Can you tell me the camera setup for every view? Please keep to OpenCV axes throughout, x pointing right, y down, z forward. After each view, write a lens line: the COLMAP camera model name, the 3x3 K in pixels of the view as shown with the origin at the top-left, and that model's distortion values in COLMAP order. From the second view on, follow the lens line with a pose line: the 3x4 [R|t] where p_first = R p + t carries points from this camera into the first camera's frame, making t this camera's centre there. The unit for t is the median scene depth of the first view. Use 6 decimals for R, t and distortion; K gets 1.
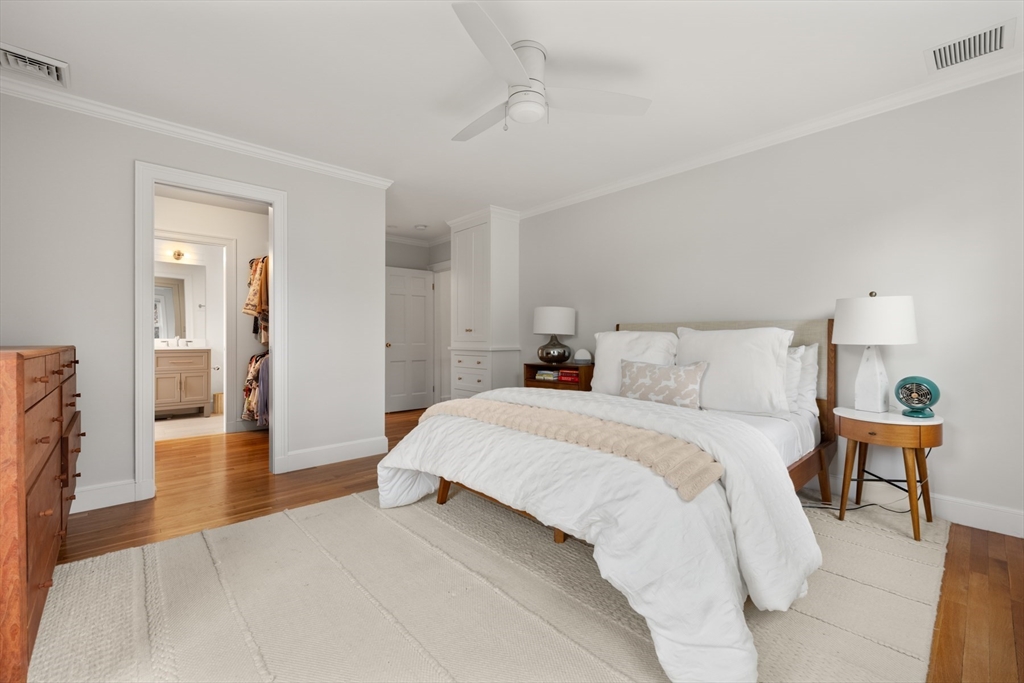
lens RADIAL K [[428.5, 0, 508.9], [0, 428.5, 339.5], [0, 0, 1]] dist [-0.000105, -0.000065]
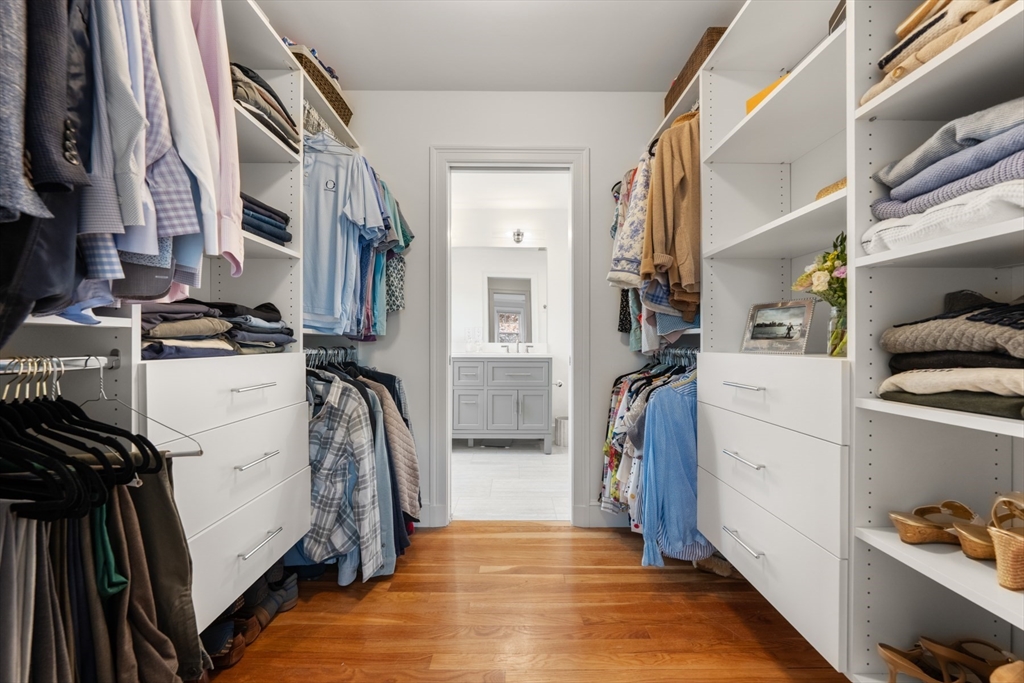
lens RADIAL K [[360.1, 0, 512.0], [0, 360.1, 341.5], [0, 0, 1]] dist [0.000002, -0.000002]
pose [[0.743304, -0.004434, -0.668939, -0.419620], [-0.000473, 0.999974, -0.007154, -0.000035], [0.668953, 0.005634, 0.743283, 0.621238]]
